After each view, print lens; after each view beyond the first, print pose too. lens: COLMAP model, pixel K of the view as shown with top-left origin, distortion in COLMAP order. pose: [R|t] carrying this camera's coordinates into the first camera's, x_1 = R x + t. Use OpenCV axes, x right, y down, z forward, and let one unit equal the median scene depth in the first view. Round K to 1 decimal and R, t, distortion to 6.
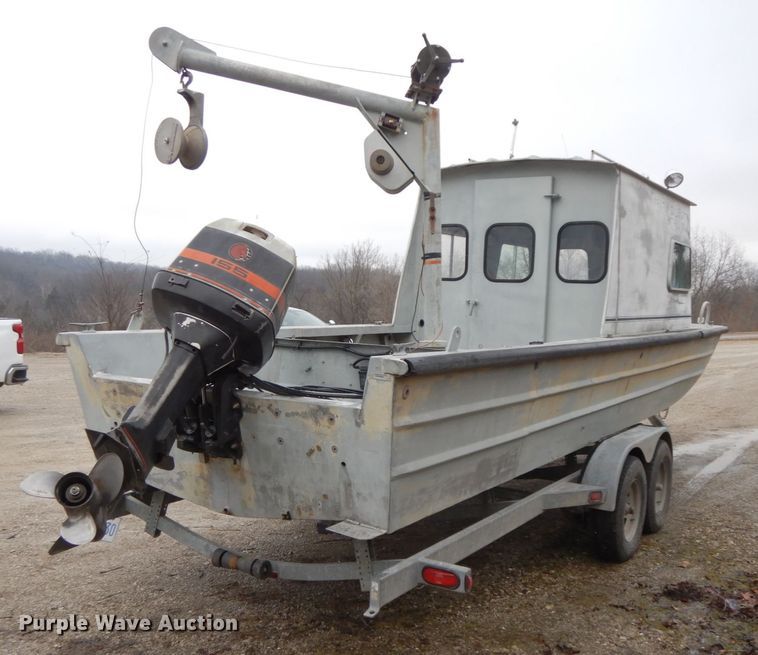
lens RADIAL K [[823.2, 0, 389.7], [0, 823.2, 364.8], [0, 0, 1]] dist [-0.002695, 0.001450]
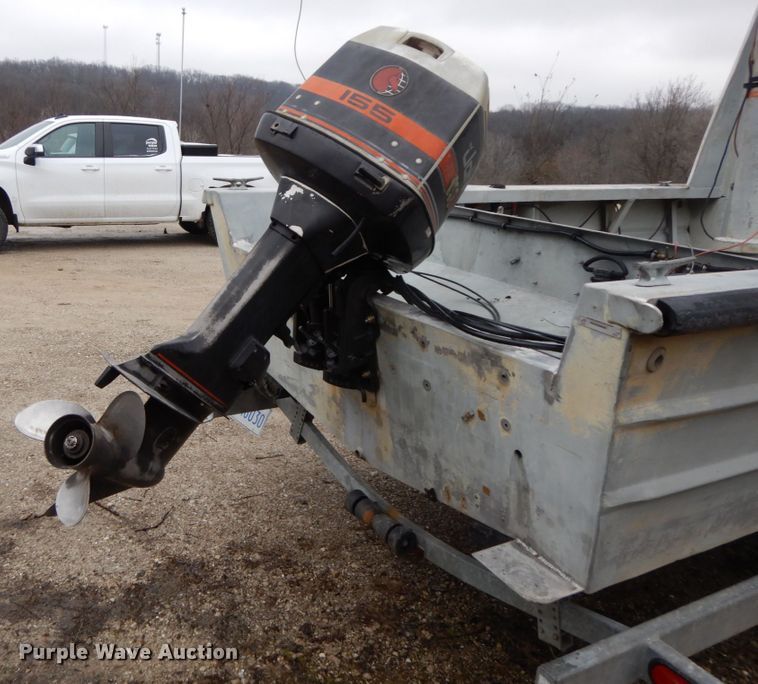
lens RADIAL K [[726.1, 0, 245.2], [0, 726.1, 300.1], [0, 0, 1]] dist [0.004010, 0.004659]
pose [[0.848667, 0.130487, -0.512579, 0.027368], [-0.057385, 0.986086, 0.156017, -0.052099], [0.525805, -0.102992, 0.844347, 0.456931]]
